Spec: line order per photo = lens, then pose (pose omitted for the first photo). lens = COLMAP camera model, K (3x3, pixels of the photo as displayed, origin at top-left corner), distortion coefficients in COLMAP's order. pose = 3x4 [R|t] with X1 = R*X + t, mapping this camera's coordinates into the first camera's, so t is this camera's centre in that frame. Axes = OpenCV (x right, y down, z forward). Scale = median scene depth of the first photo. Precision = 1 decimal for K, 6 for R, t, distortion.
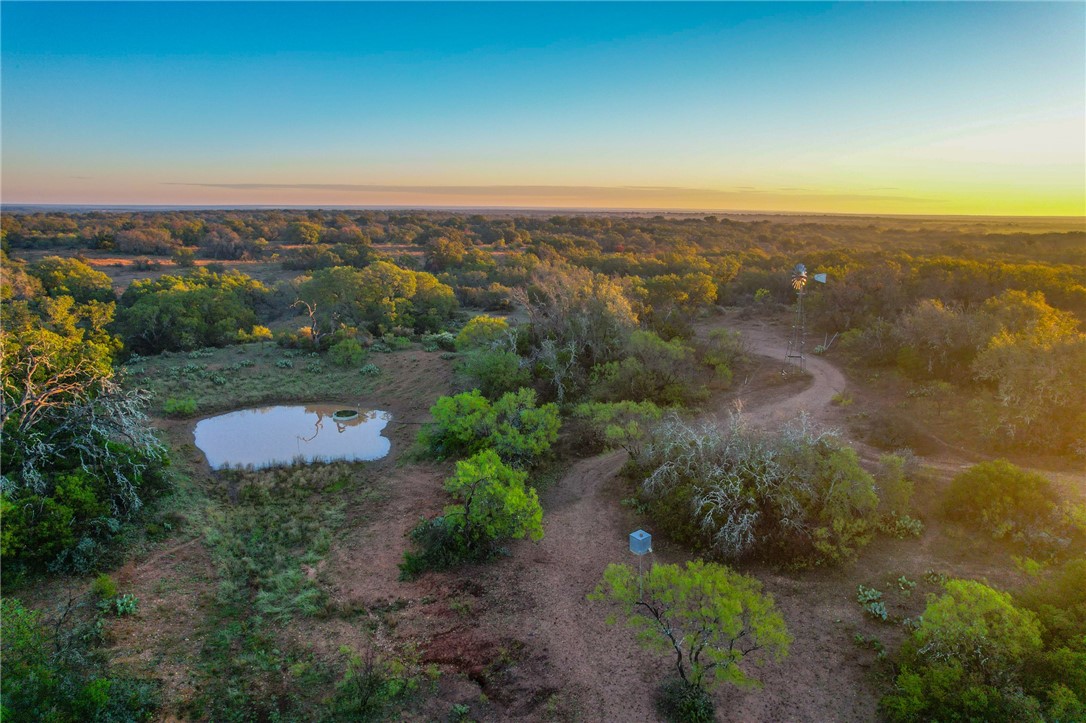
lens RADIAL K [[689.3, 0, 545.7], [0, 689.3, 358.9], [0, 0, 1]] dist [-0.065840, 0.054287]
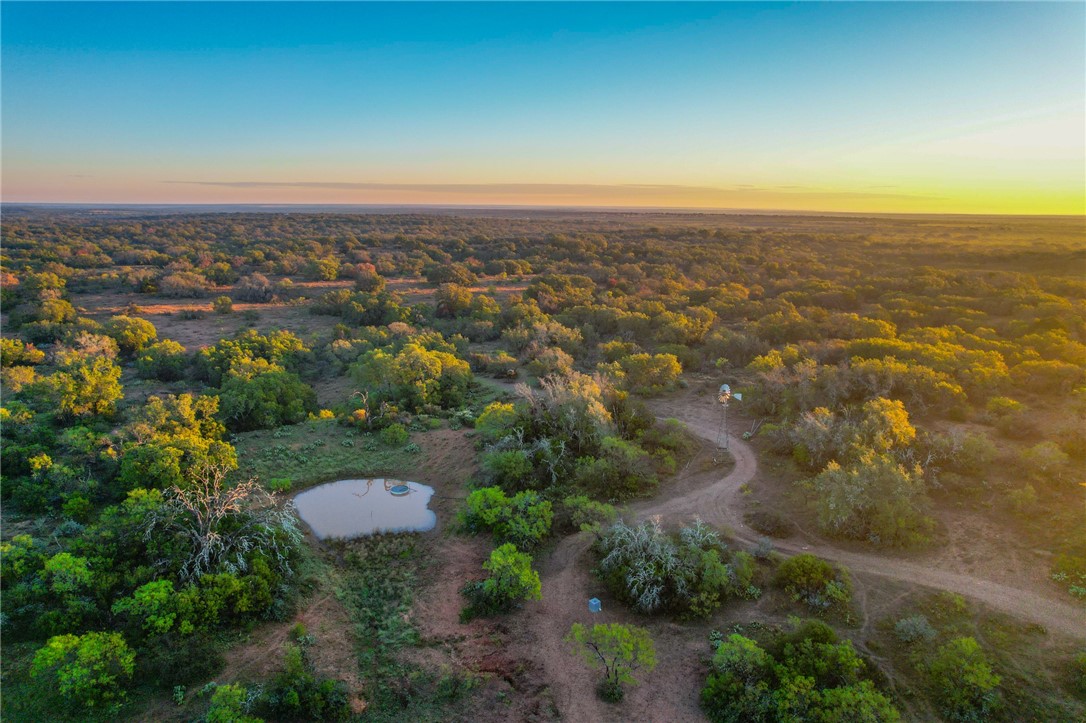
lens RADIAL K [[689.3, 0, 545.8], [0, 689.3, 357.0], [0, 0, 1]] dist [-0.065840, 0.054287]
pose [[0.999999, -0.000621, 0.001548, 0.003367], [0.000621, 1.000000, 0.000109, -0.257723], [-0.001548, -0.000108, 0.999999, -0.538911]]
